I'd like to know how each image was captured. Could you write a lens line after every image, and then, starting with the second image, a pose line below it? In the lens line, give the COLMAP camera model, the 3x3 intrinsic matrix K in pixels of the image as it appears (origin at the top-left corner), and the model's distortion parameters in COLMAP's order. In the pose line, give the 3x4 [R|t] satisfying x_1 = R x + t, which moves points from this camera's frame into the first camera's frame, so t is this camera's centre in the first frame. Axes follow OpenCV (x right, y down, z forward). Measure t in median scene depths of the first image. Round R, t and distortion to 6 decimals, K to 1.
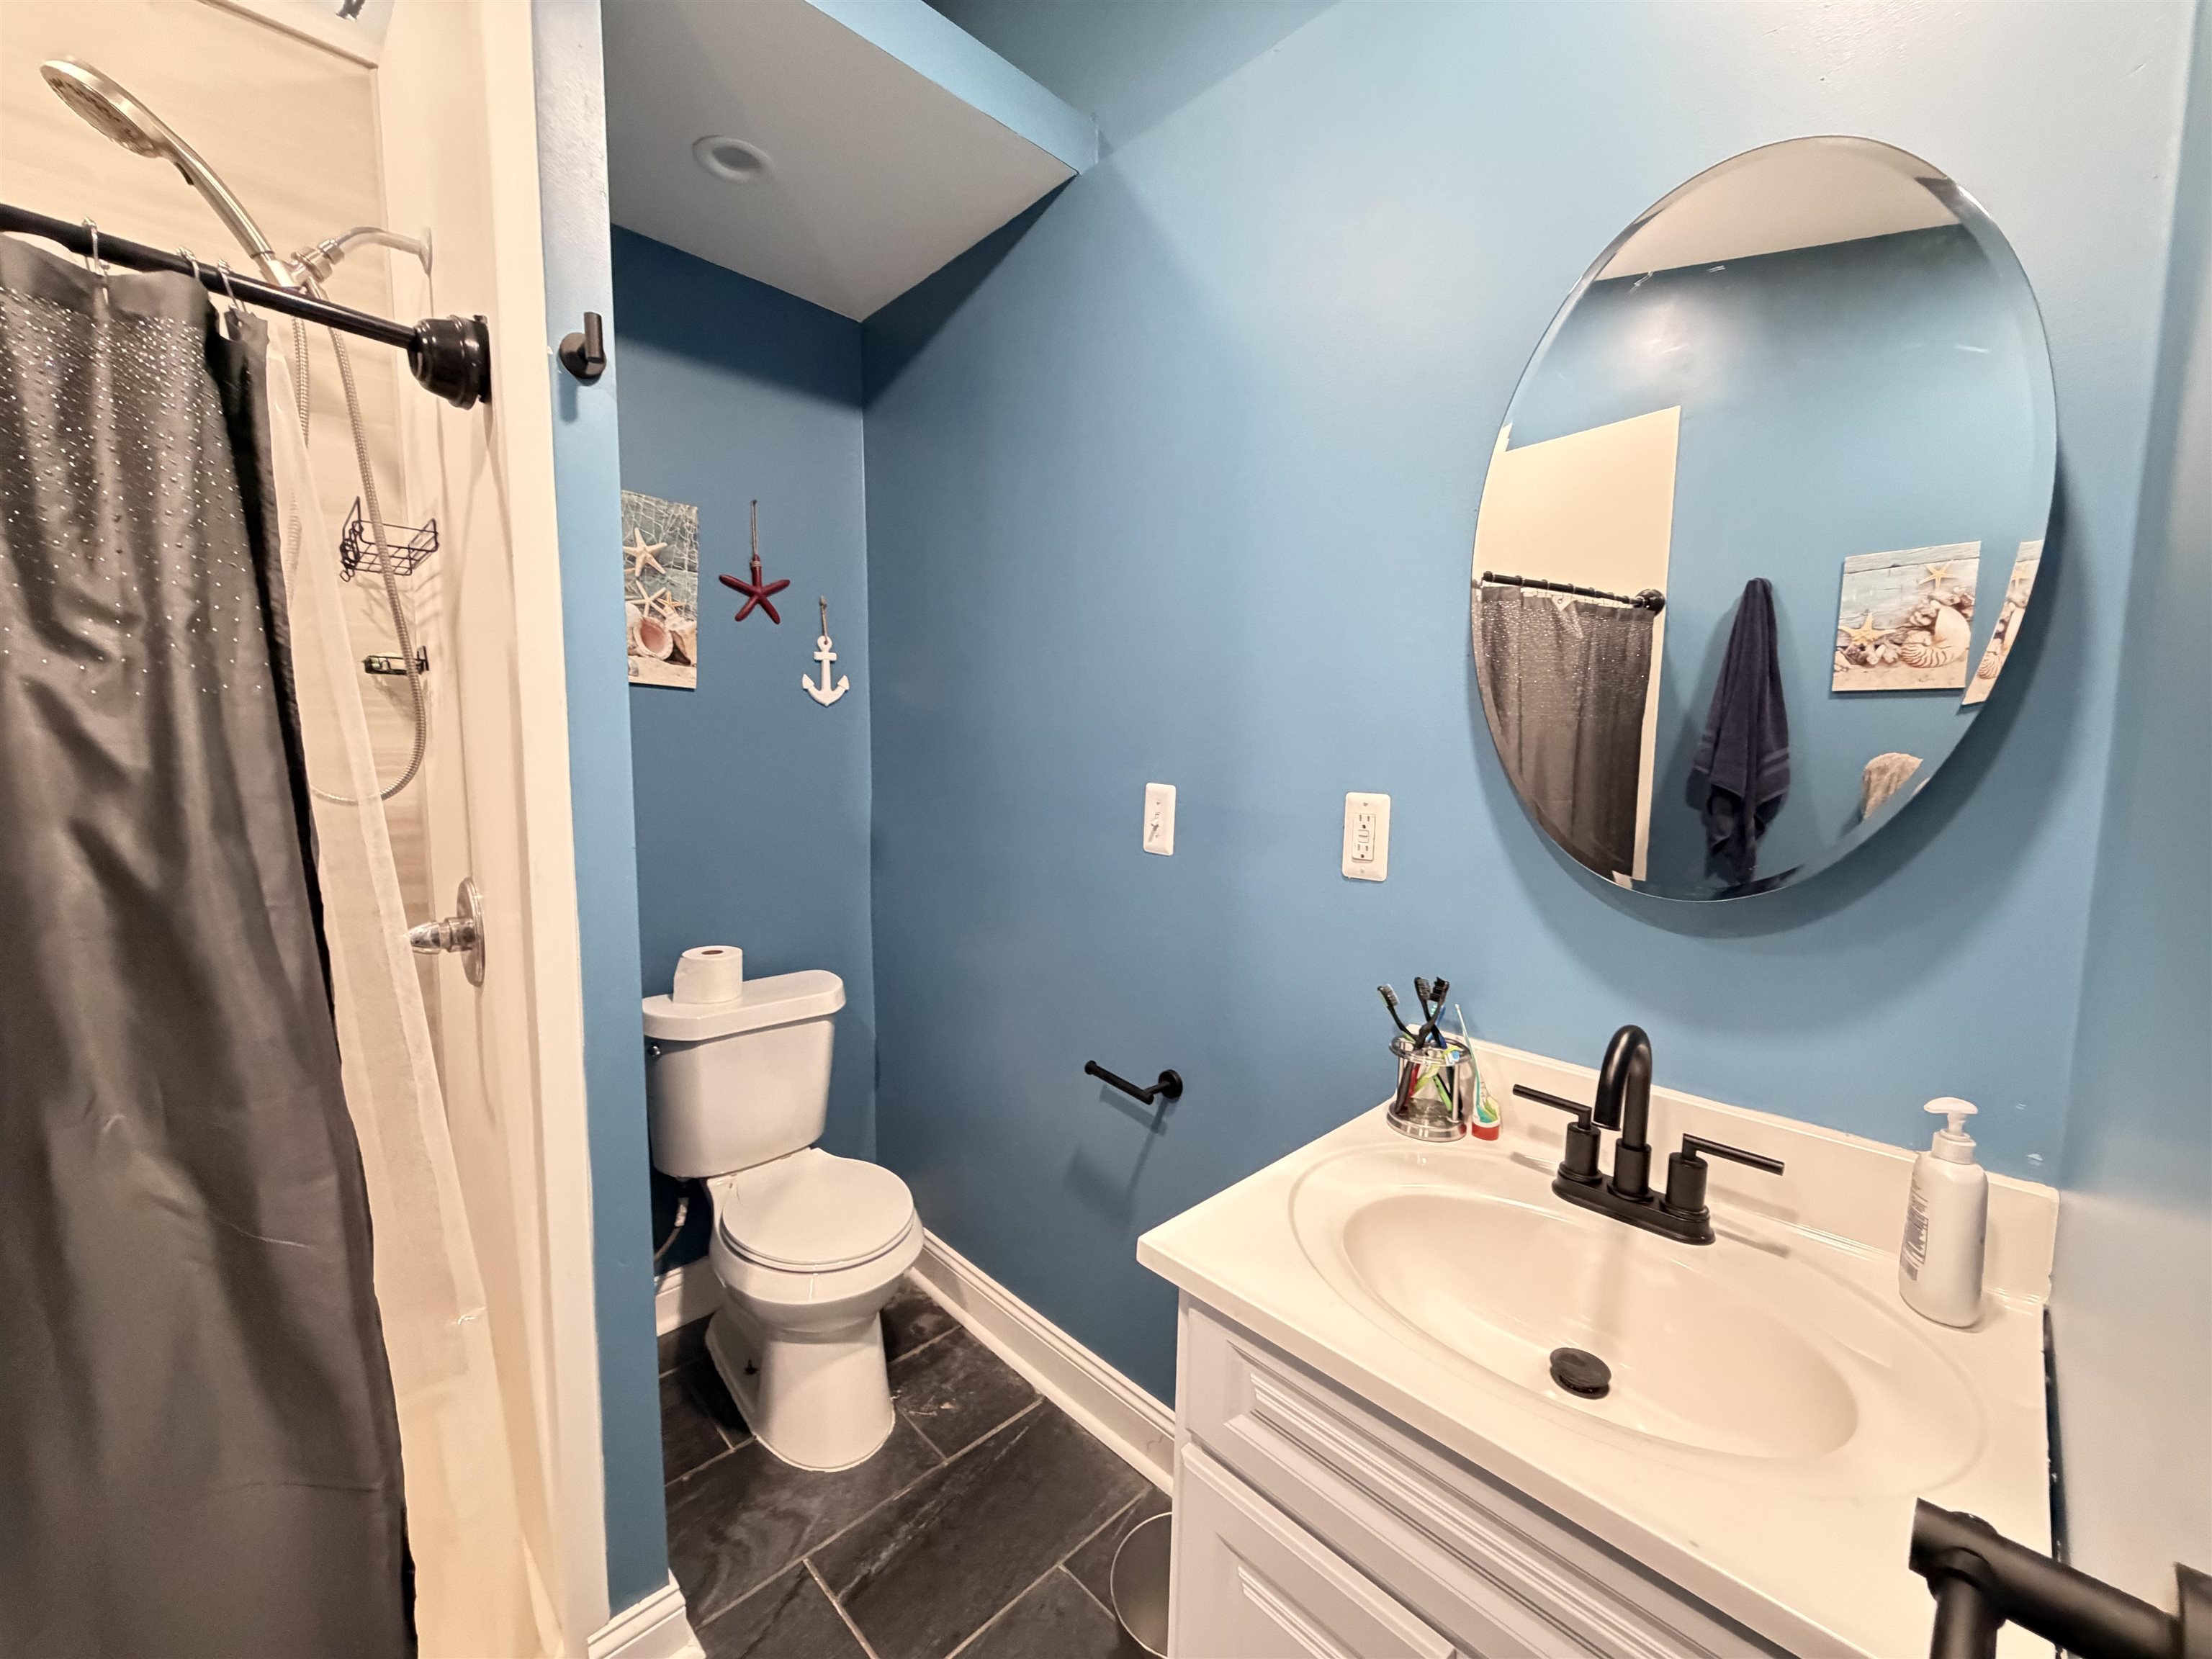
lens RADIAL K [[883.1, 0, 1105.7], [0, 883.1, 830.8], [0, 0, 1]] dist [-0.000193, 0.000325]
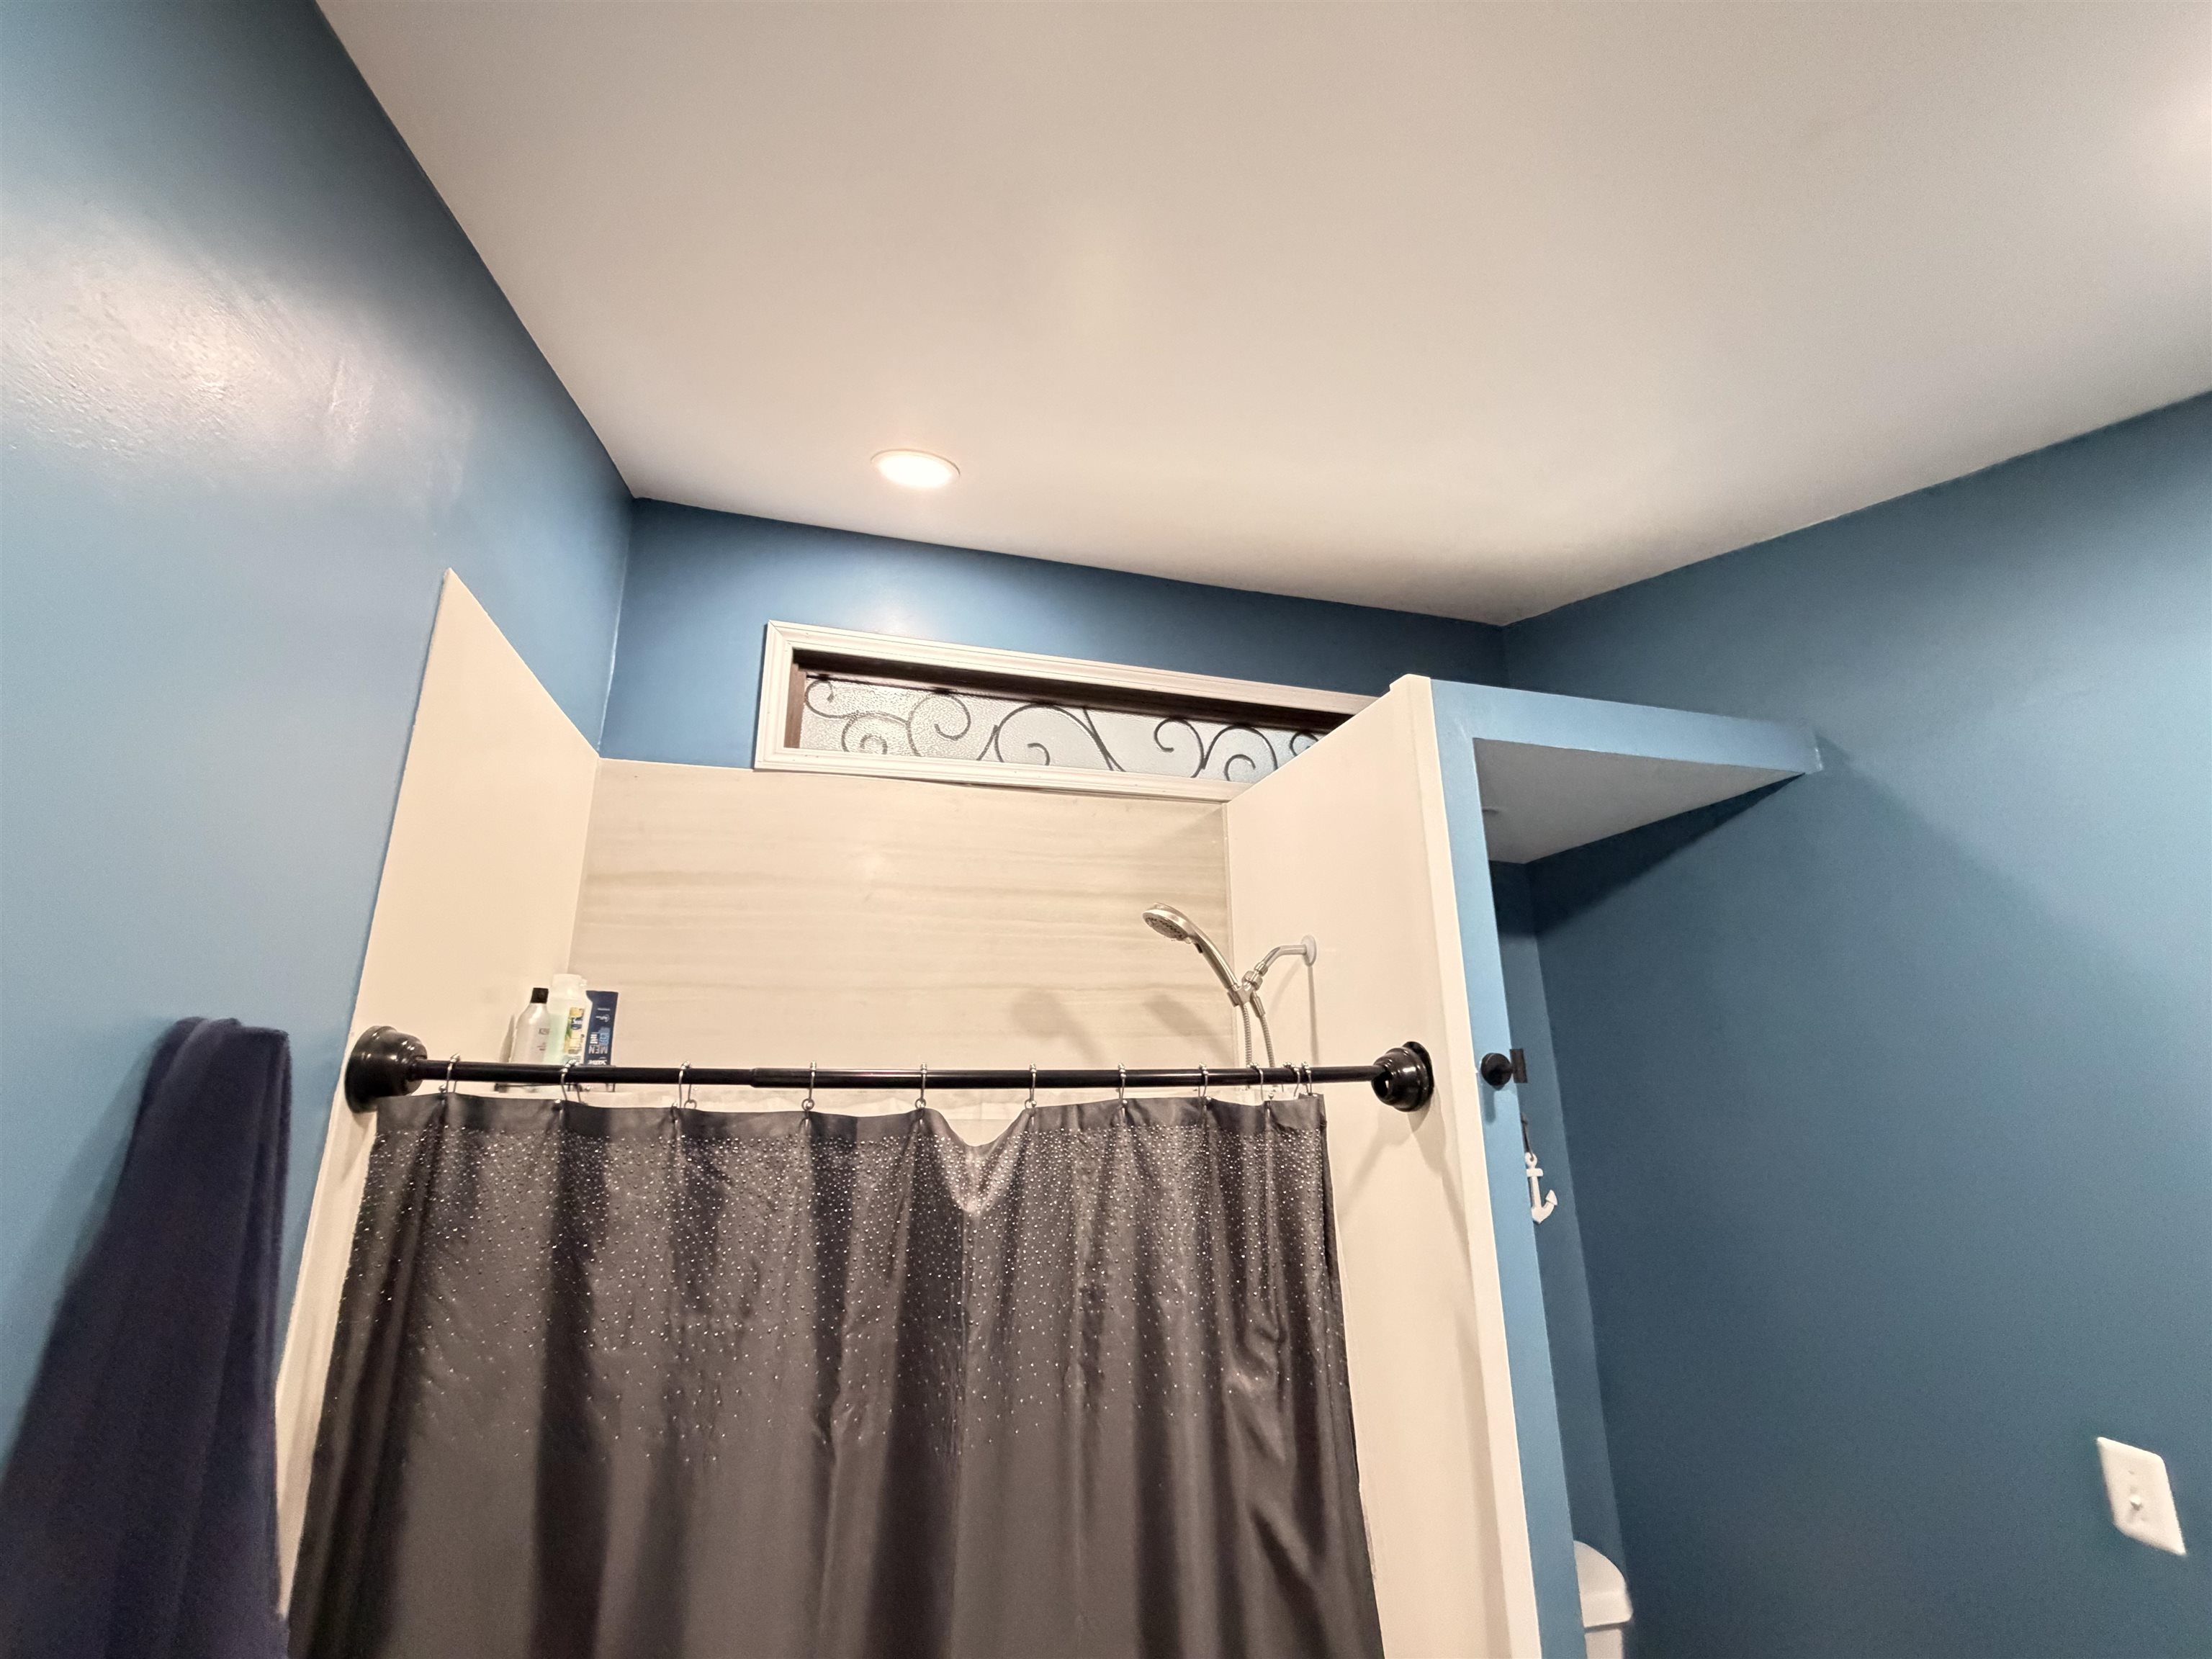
lens RADIAL K [[883.1, 0, 1101.7], [0, 883.1, 834.8], [0, 0, 1]] dist [-0.000193, 0.000325]
pose [[0.872123, -0.144709, -0.467398, -0.388850], [-0.032309, 0.936147, -0.350121, -0.340856], [0.488219, 0.320449, 0.811760, -0.397722]]
